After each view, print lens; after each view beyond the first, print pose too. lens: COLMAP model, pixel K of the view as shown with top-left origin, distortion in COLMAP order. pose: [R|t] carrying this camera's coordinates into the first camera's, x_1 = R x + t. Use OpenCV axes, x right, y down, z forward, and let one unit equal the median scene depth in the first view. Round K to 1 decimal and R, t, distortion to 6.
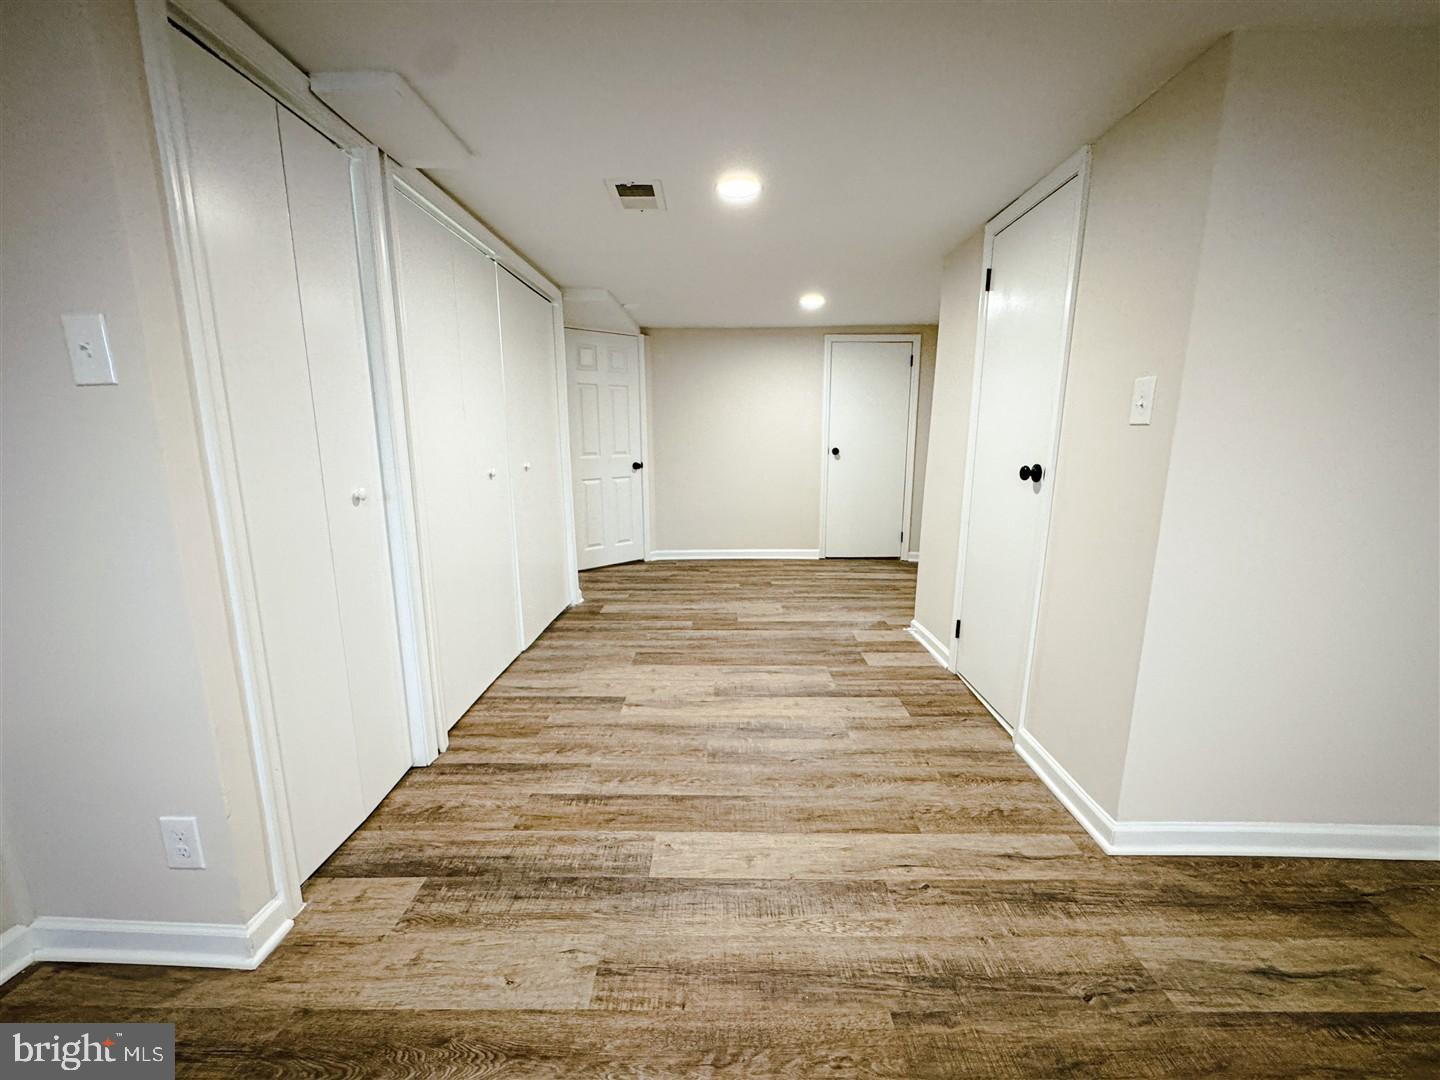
lens RADIAL K [[585.3, 0, 723.6], [0, 585.3, 555.7], [0, 0, 1]] dist [0.001168, 0.000076]
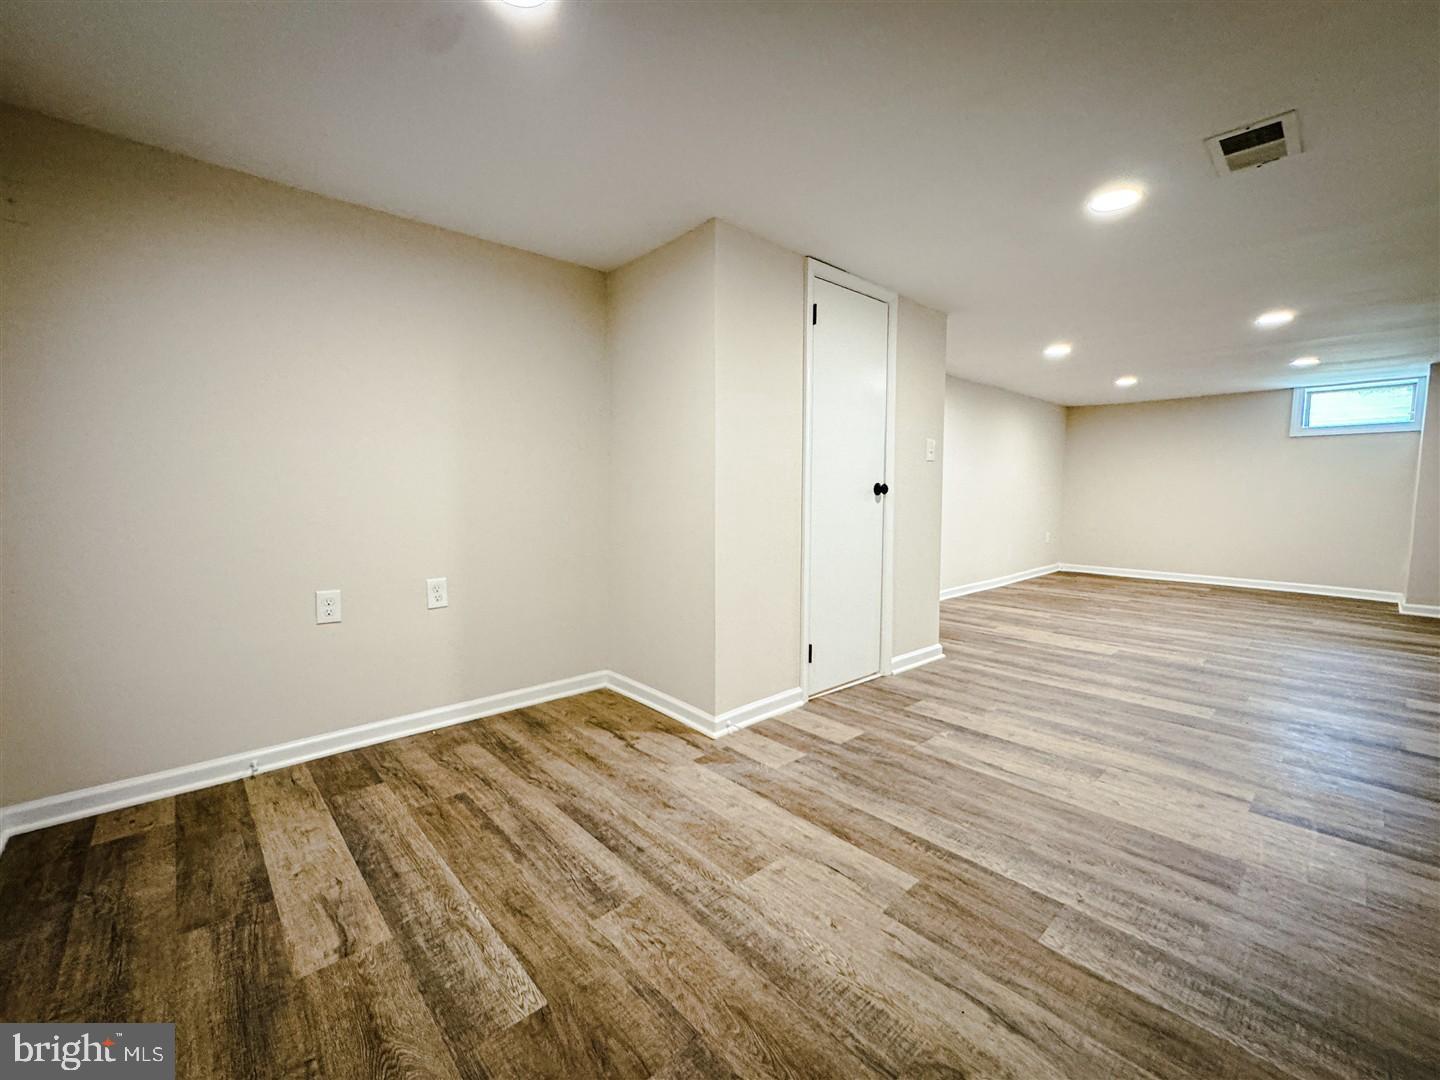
lens RADIAL K [[596.7, 0, 727.6], [0, 596.7, 535.2], [0, 0, 1]] dist [0.000243, 0.000112]
pose [[-0.675713, -0.063248, 0.734446, -0.217250], [0.144608, 0.965581, 0.216197, -0.286713], [-0.722842, 0.252294, -0.643310, 1.602187]]
